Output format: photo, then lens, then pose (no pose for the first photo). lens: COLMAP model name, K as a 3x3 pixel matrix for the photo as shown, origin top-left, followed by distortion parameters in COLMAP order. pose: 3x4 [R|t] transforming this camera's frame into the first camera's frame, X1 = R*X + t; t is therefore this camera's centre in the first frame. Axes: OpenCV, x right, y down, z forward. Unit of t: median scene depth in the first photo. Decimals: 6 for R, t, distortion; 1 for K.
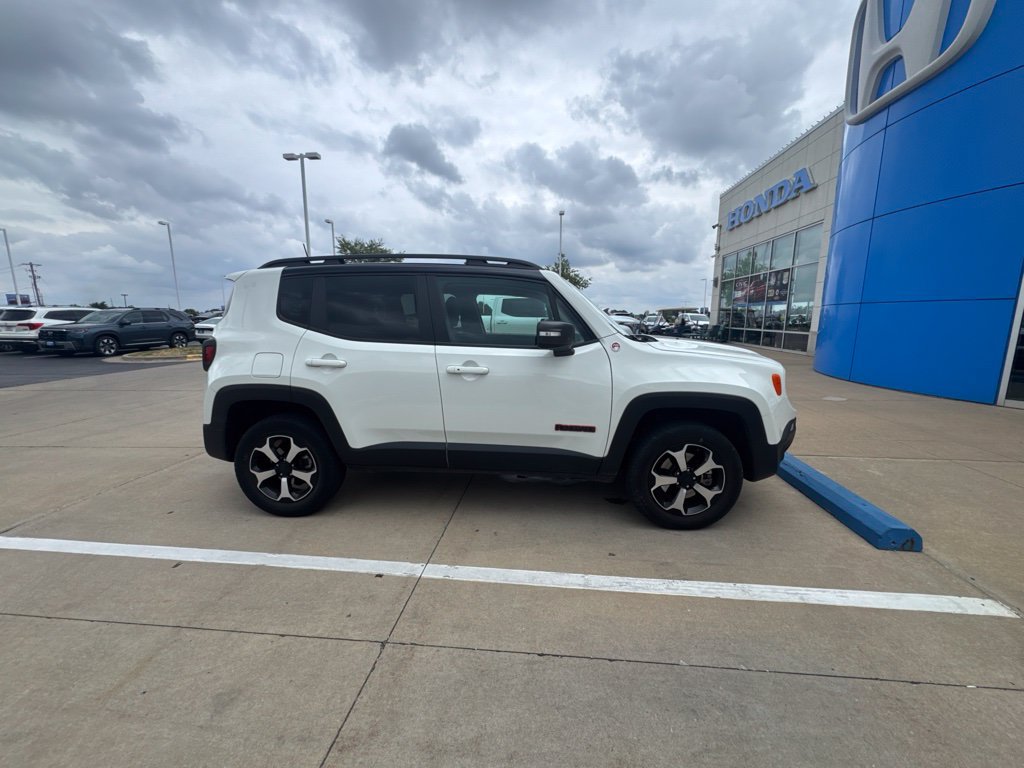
lens RADIAL K [[416.7, 0, 515.8], [0, 416.7, 385.5], [0, 0, 1]] dist [-0.008231, 0.002179]
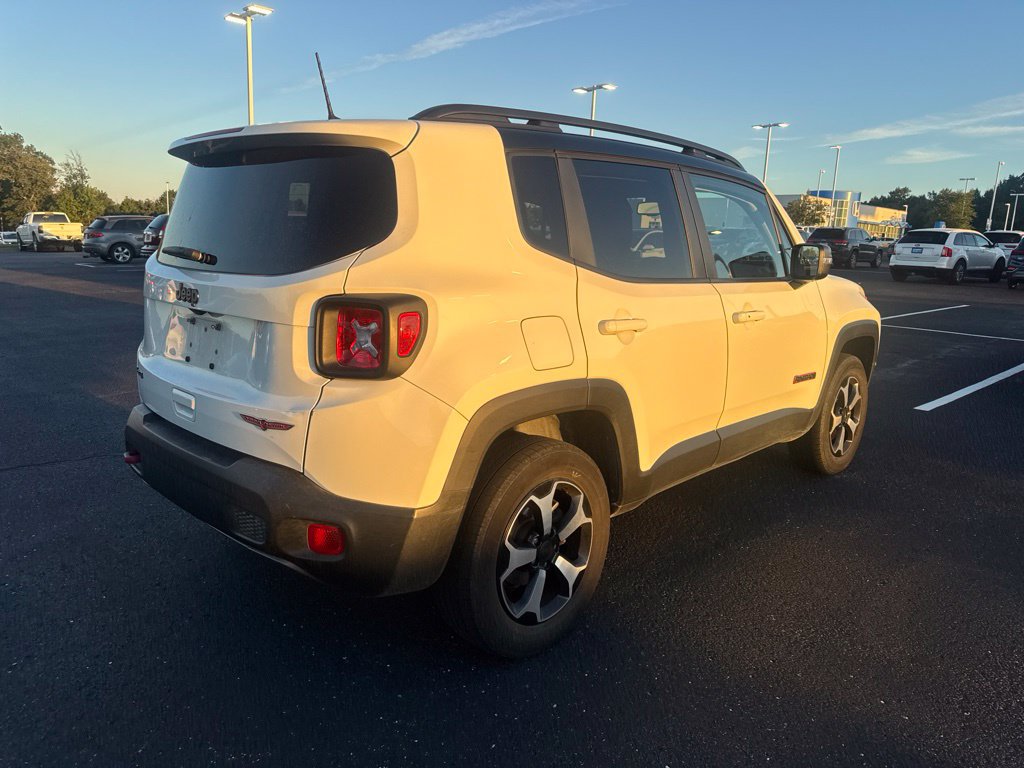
lens RADIAL K [[745.4, 0, 507.5], [0, 745.4, 383.6], [0, 0, 1]] dist [0.019029, -0.020777]
pose [[0.630105, -0.148405, 0.762196, -1.237946], [0.110654, 0.988710, 0.101031, -0.090622], [-0.768585, 0.020680, 0.639414, 0.471868]]
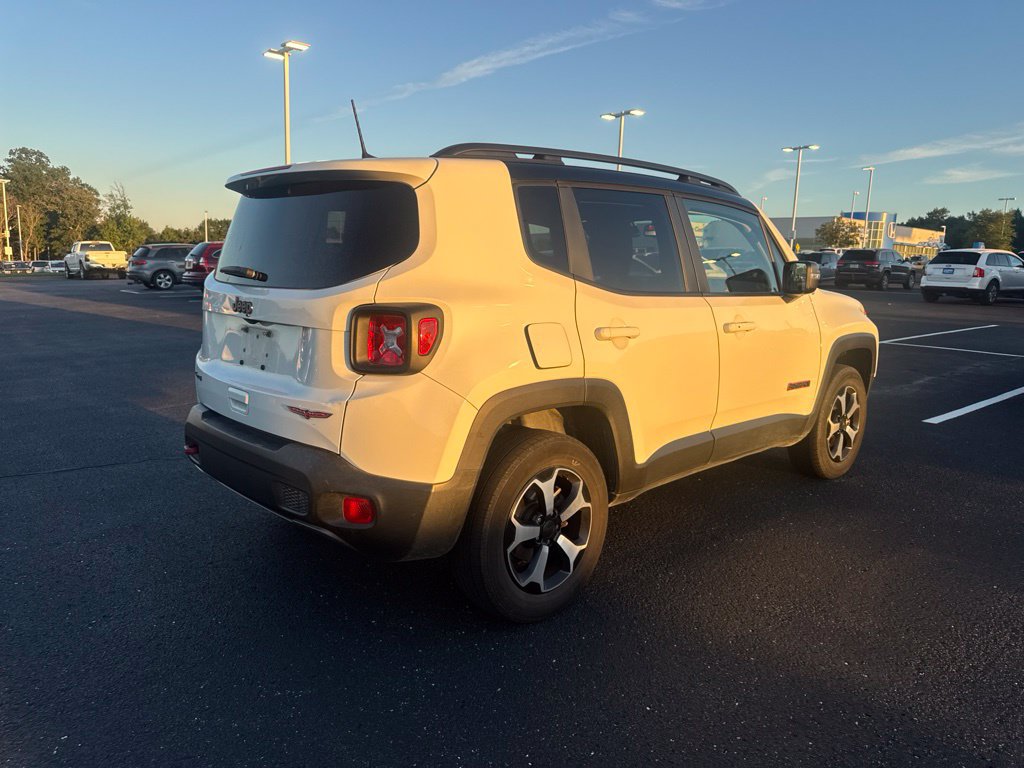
lens RADIAL K [[748.9, 0, 500.4], [0, 748.9, 388.3], [0, 0, 1]] dist [0.020767, -0.025111]
pose [[0.666859, -0.127857, 0.734134, -1.327439], [0.114238, 0.991066, 0.068834, -0.066225], [-0.736376, 0.037964, 0.675507, 0.362852]]
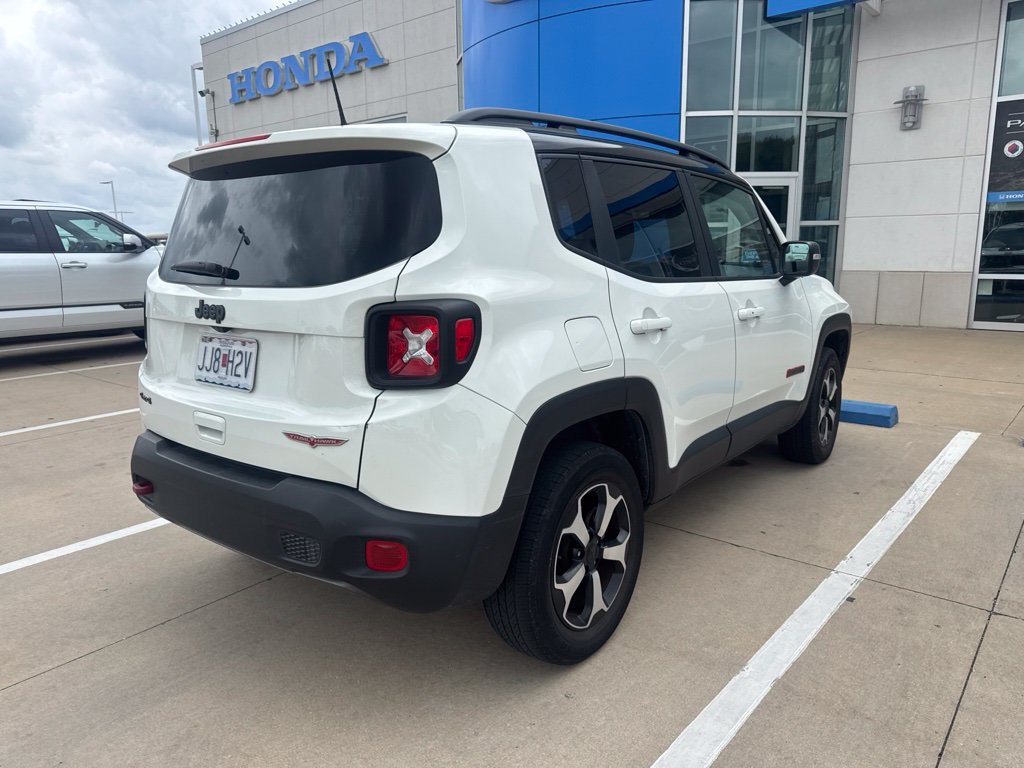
lens RADIAL K [[745.4, 0, 512.6], [0, 745.4, 385.2], [0, 0, 1]] dist [0.019029, -0.020777]
pose [[0.548607, -0.165153, 0.819606, -1.302847], [0.155105, 0.983384, 0.094334, -0.092413], [-0.821567, 0.075372, 0.565107, 0.572874]]
